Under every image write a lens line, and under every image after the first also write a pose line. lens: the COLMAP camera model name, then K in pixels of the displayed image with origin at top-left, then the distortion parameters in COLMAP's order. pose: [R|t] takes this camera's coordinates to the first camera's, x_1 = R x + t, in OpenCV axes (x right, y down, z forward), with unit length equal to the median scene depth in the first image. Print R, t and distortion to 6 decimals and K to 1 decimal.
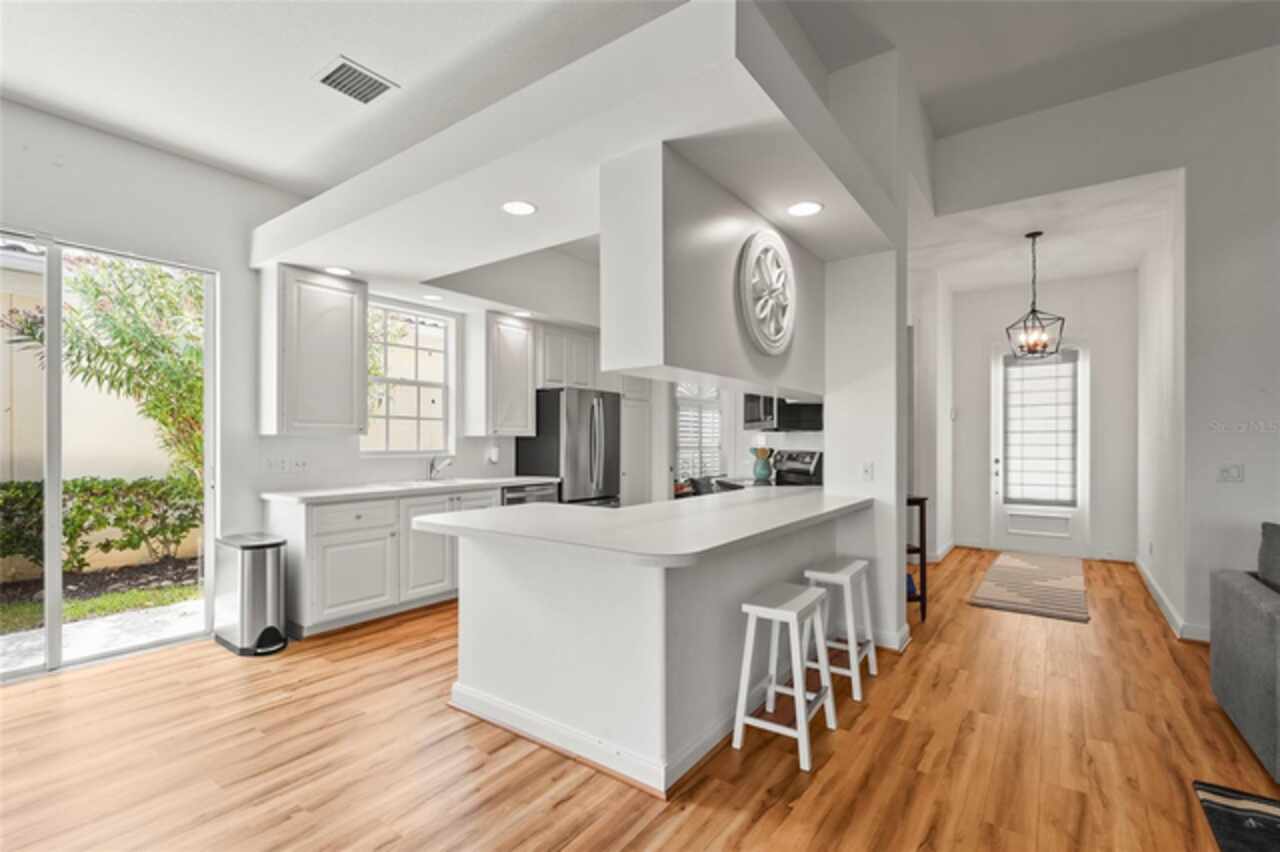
lens RADIAL K [[579.6, 0, 647.4], [0, 579.6, 428.0], [0, 0, 1]] dist [-0.006140, 0.000630]
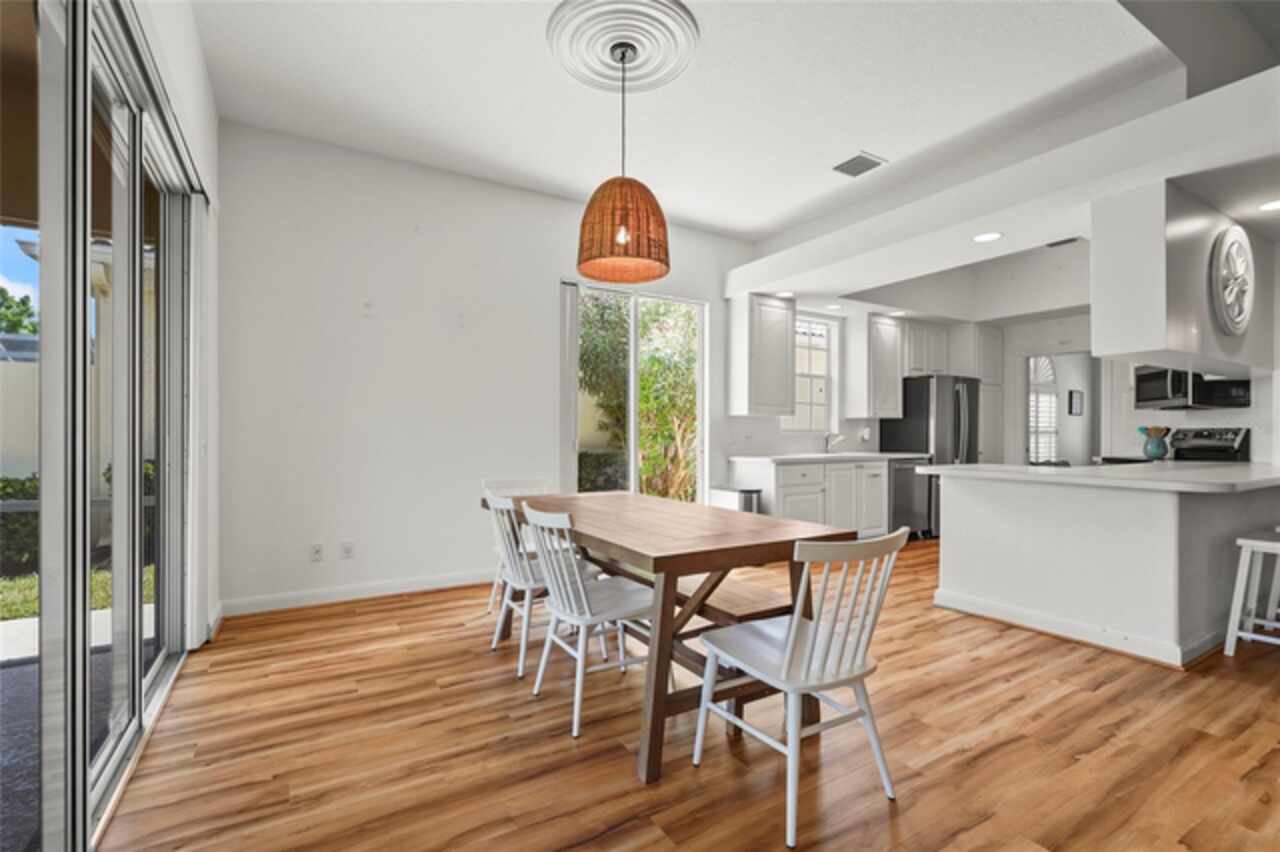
lens RADIAL K [[579.6, 0, 633.7], [0, 579.6, 423.9], [0, 0, 1]] dist [-0.006140, 0.000630]
pose [[0.915638, -0.005771, -0.401963, -0.271446], [0.006939, 0.999975, 0.001450, 0.025116], [0.401944, -0.004117, 0.915655, -0.336356]]
